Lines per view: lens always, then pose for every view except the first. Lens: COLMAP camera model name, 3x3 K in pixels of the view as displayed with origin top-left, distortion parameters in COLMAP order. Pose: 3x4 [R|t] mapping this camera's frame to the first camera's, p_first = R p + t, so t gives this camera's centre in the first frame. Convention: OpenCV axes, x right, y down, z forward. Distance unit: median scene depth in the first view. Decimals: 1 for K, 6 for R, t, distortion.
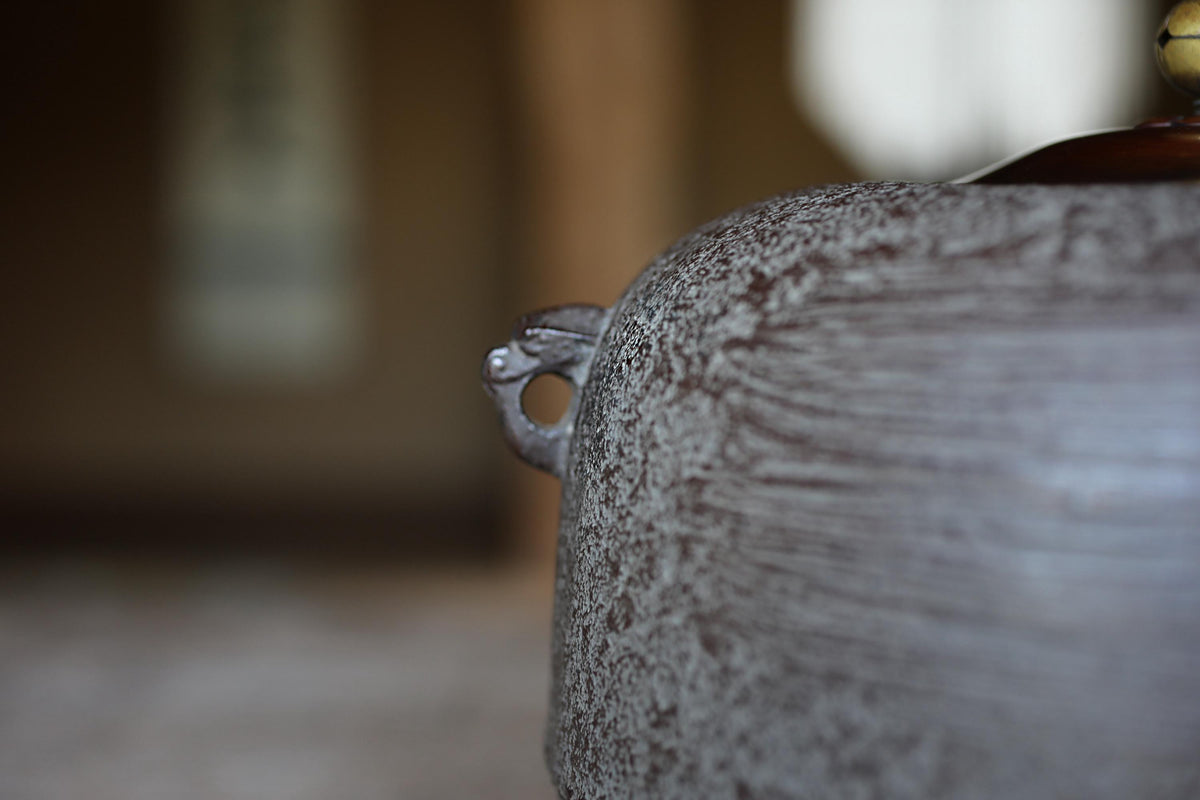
lens RADIAL K [[1906.0, 0, 600.0], [0, 1906.0, 400.0], [0, 0, 1]] dist [-0.016112, 0.144830]
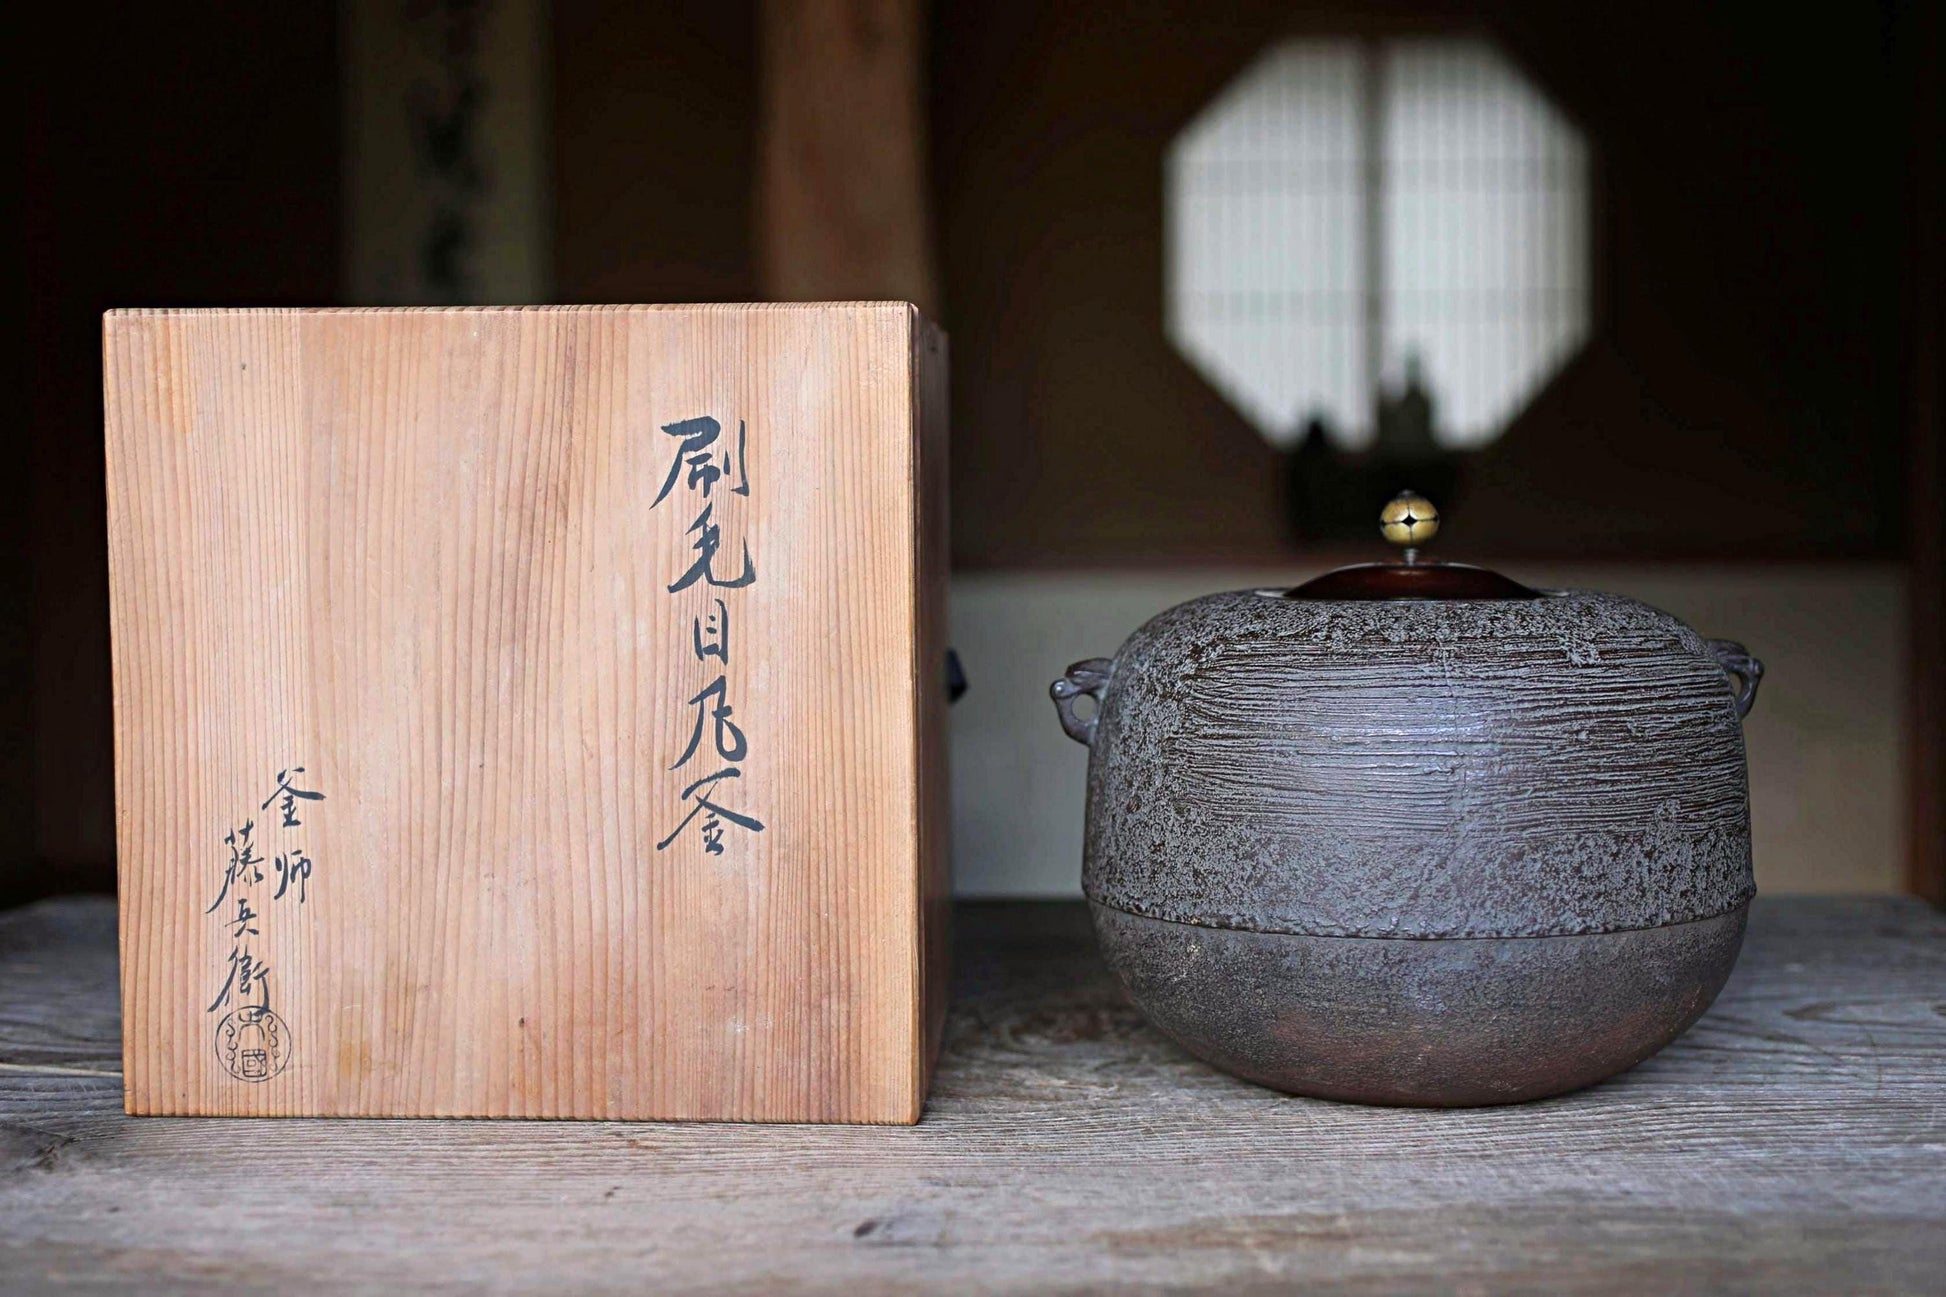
lens RADIAL K [[2972.2, 0, 973.0], [0, 2972.2, 648.5], [0, 0, 1]] dist [-0.030706, 0.071629]
pose [[0.998126, -0.019092, 0.058133, -0.374646], [0.021180, 0.999145, -0.035516, 0.054160], [-0.057405, 0.036681, 0.997677, -2.417845]]
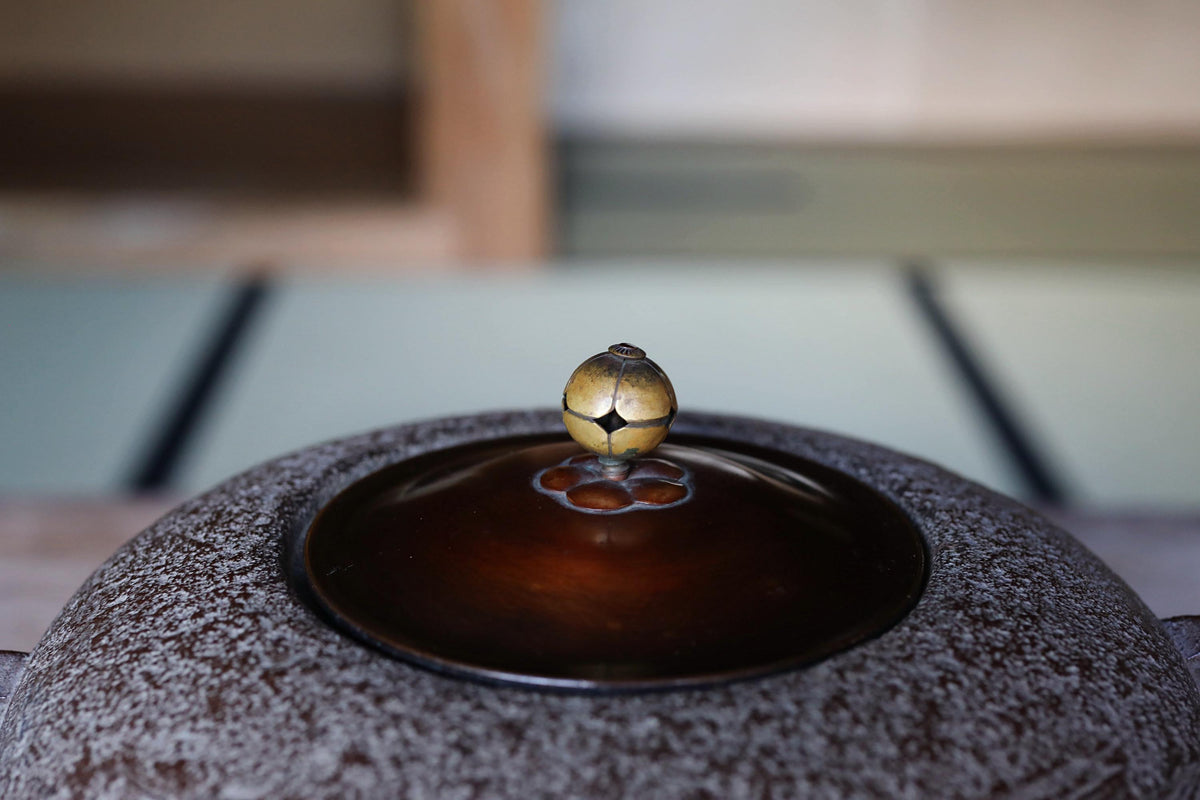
lens RADIAL K [[1906.0, 0, 600.0], [0, 1906.0, 400.0], [0, 0, 1]] dist [-0.016112, 0.144830]
pose [[0.999740, -0.004543, 0.022339, 0.343263], [-0.001047, 0.969762, 0.244049, -0.510350], [-0.022772, -0.244009, 0.969505, 0.040106]]
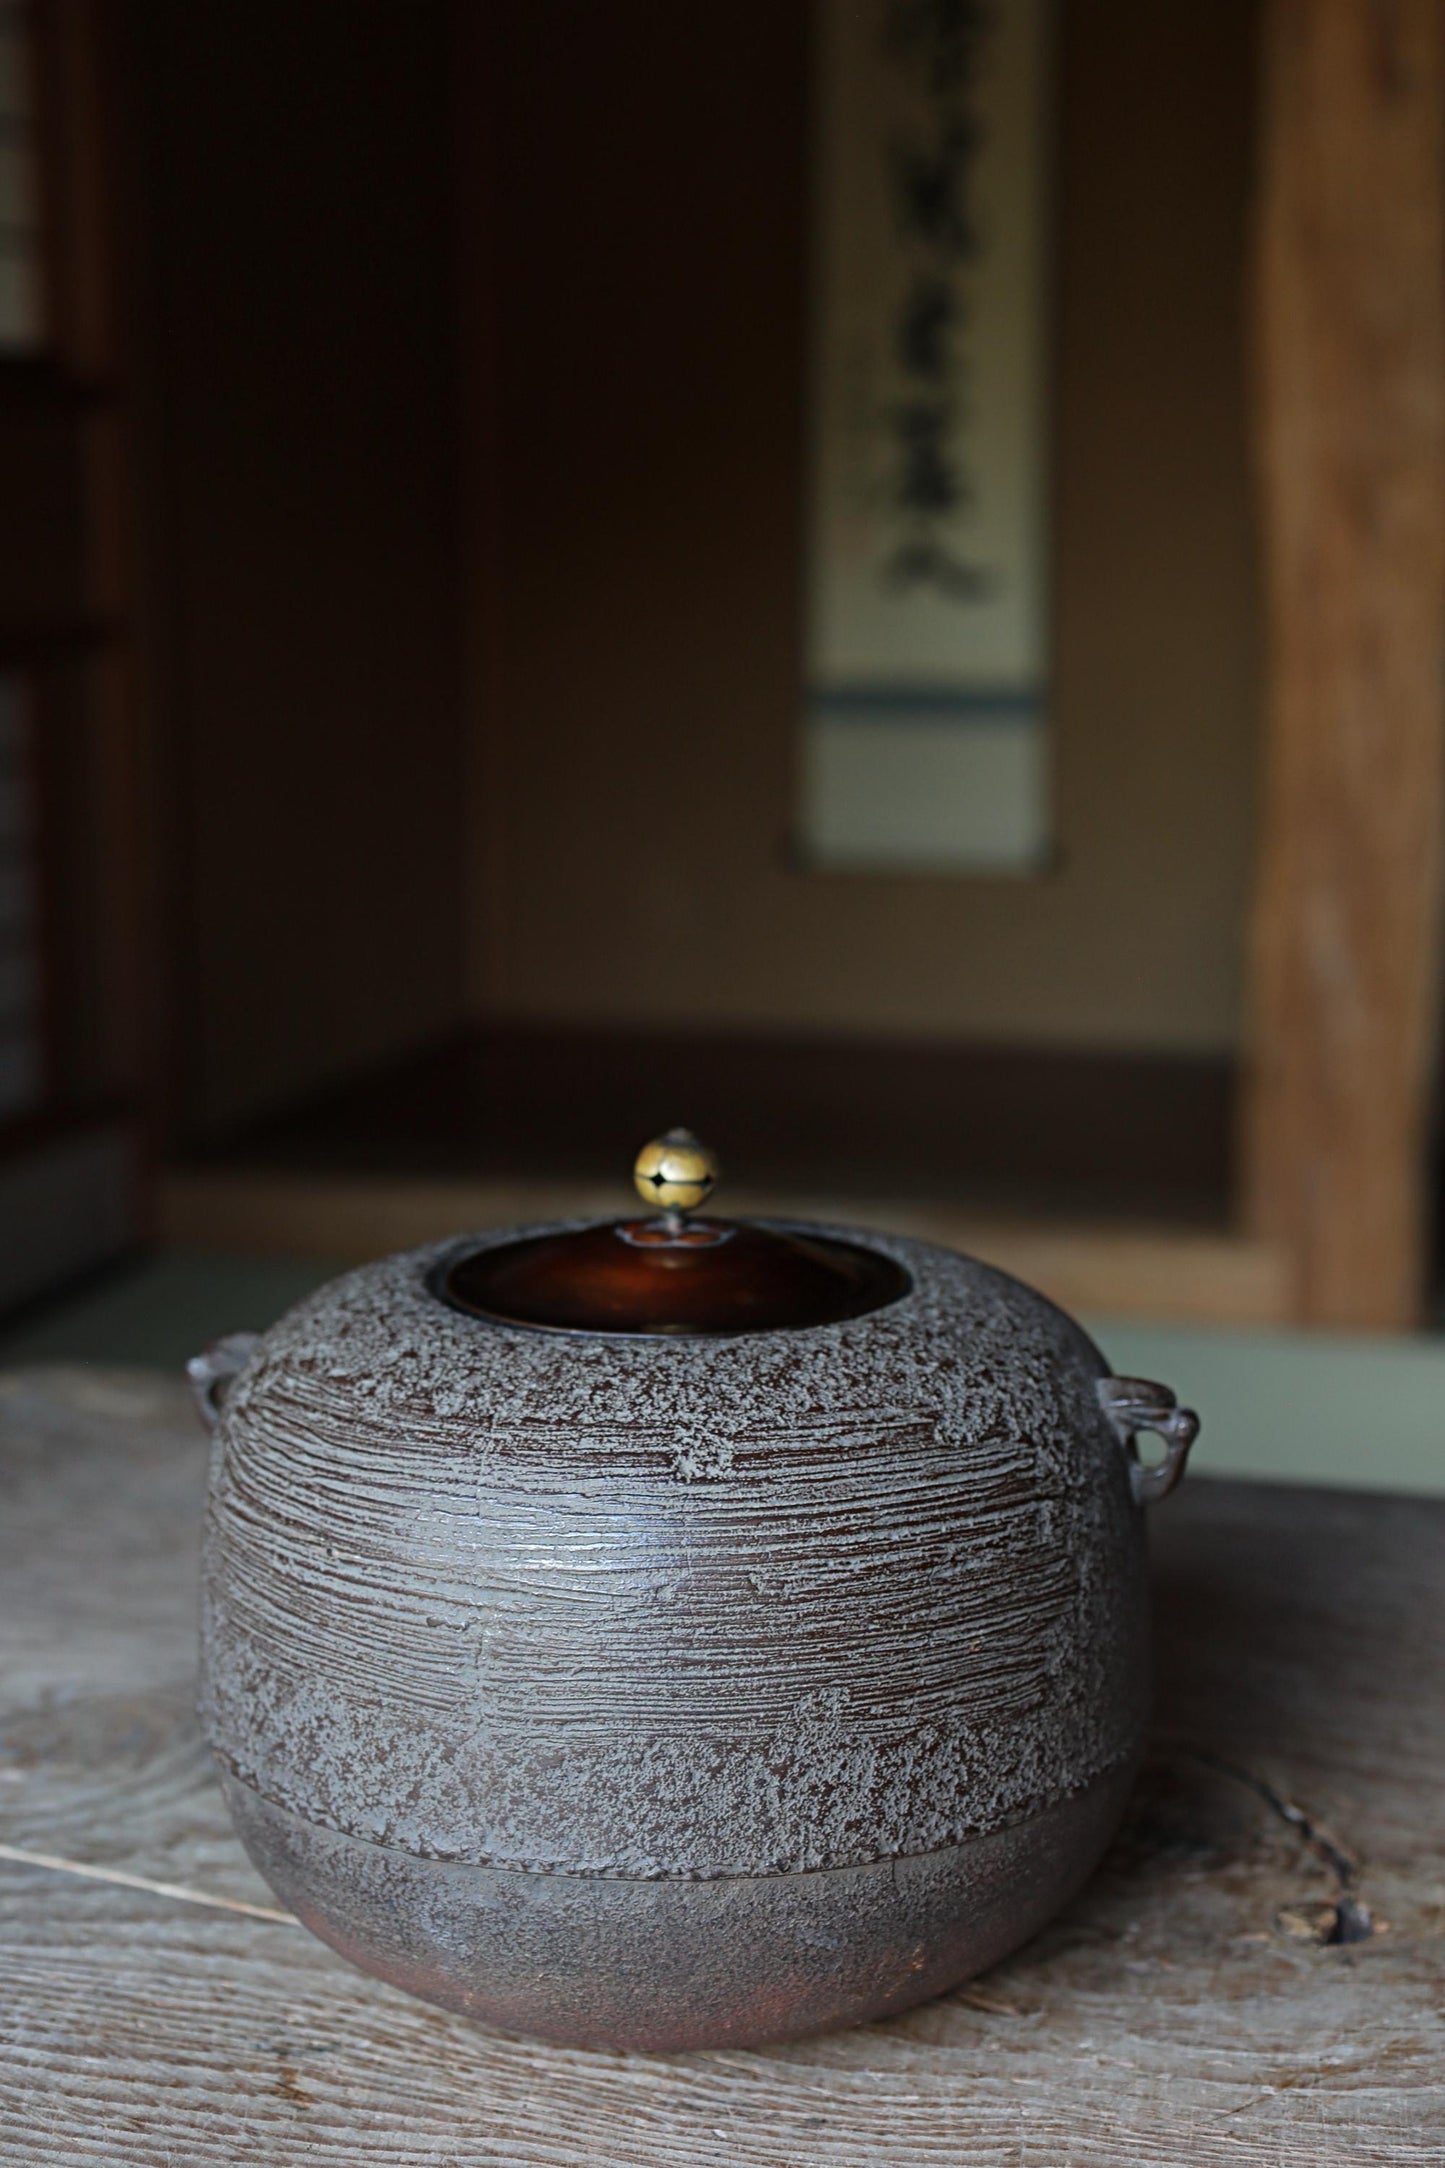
lens RADIAL K [[3177.0, 0, 722.5], [0, 3177.0, 1084.0], [0, 0, 1]] dist [-0.045445, 0.162266]
pose [[0.956023, 0.042060, -0.290261, 1.190171], [-0.017880, 0.996181, 0.085462, -0.523625], [0.292747, -0.076514, 0.953124, -1.347188]]
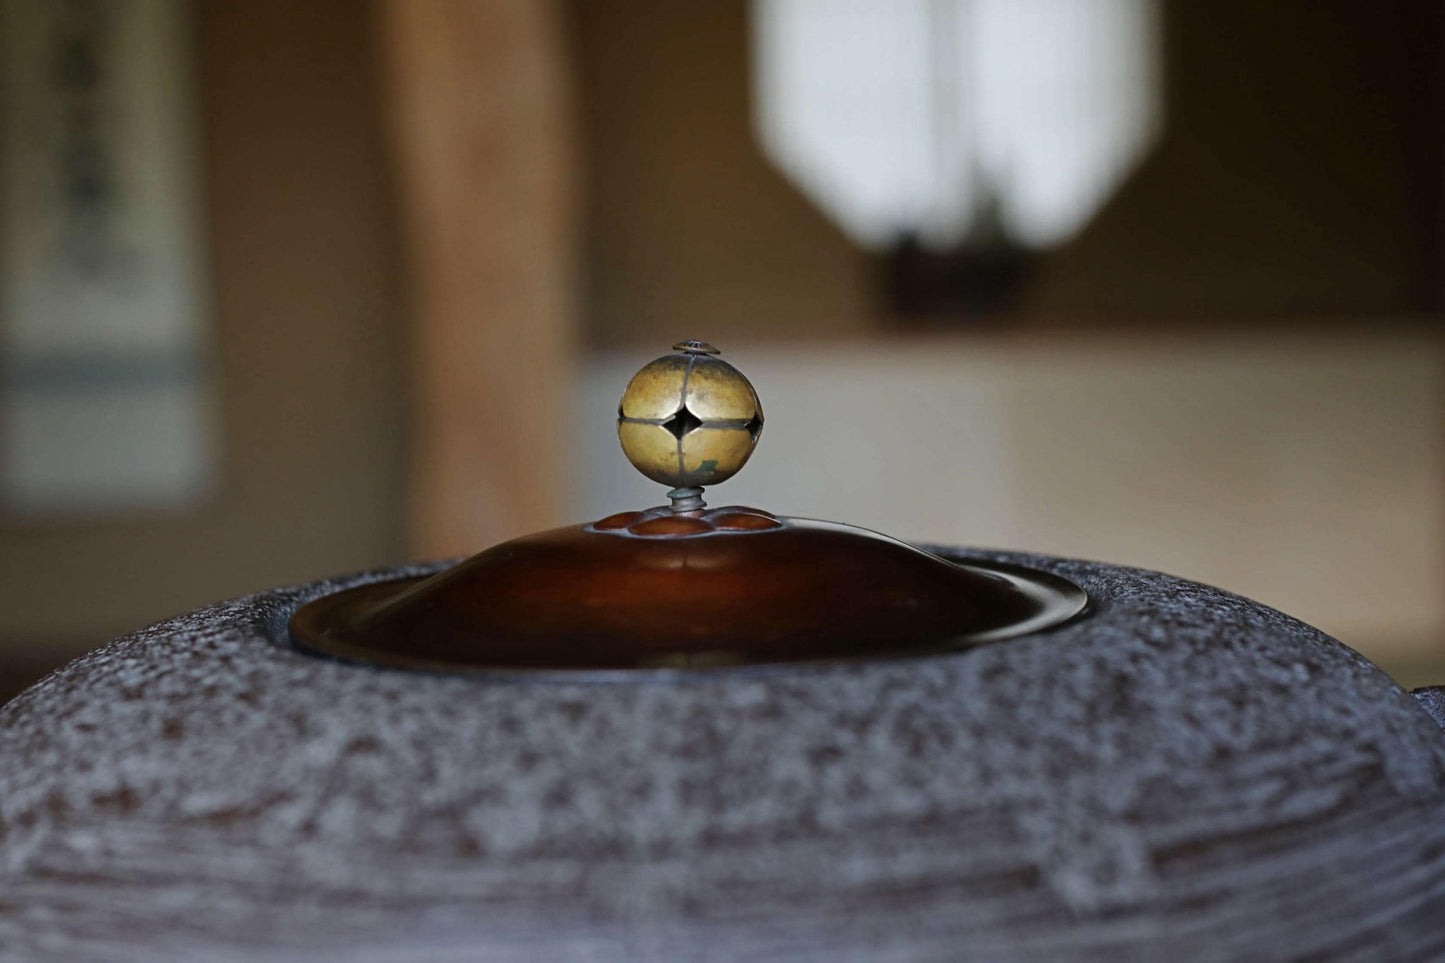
lens RADIAL K [[2295.2, 0, 722.5], [0, 2295.2, 481.5], [0, 0, 1]] dist [-0.016112, 0.144830]
pose [[0.996939, -0.044349, 0.064381, 0.323923], [0.044689, 0.998994, -0.003842, -0.185298], [-0.064145, 0.006707, 0.997918, 0.063424]]
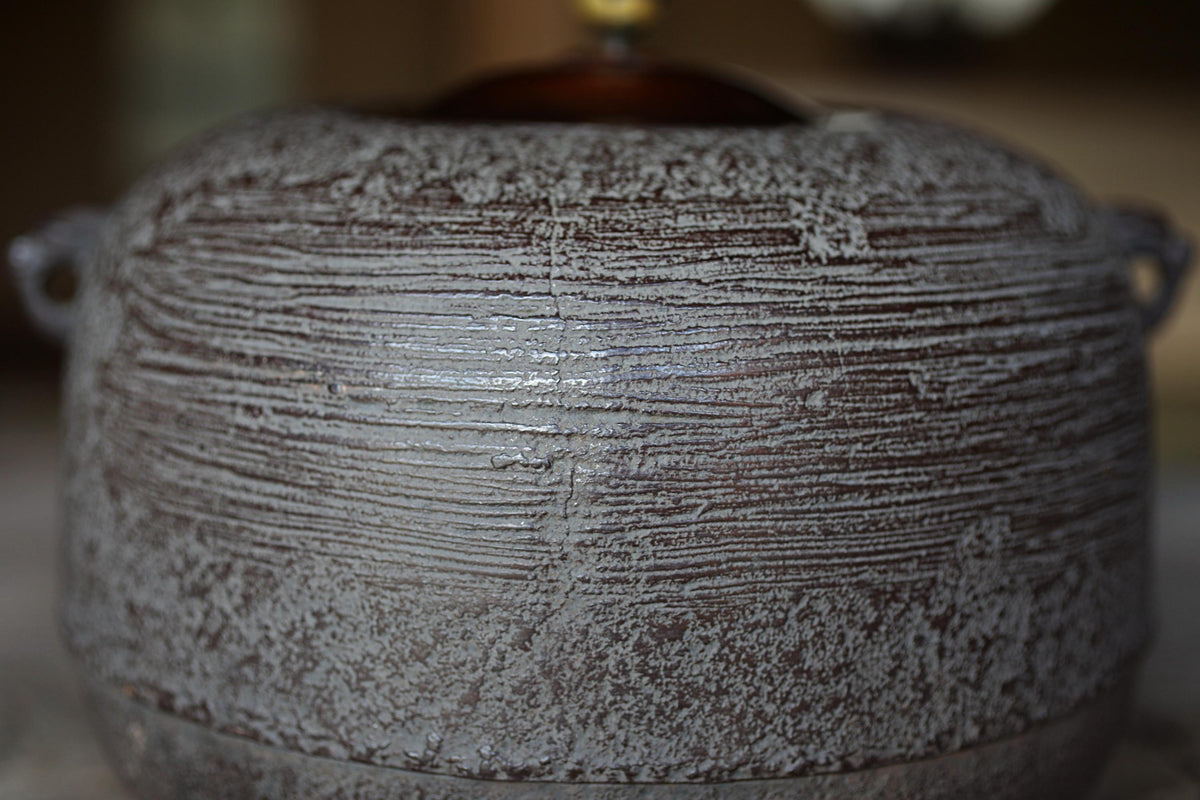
lens RADIAL K [[1906.0, 0, 600.0], [0, 1906.0, 400.0], [0, 0, 1]] dist [-0.016112, 0.144830]
pose [[0.999961, 0.008114, 0.003343, 0.364050], [-0.008386, 0.995768, 0.091524, -0.049603], [-0.002586, -0.091548, 0.995797, -0.243518]]
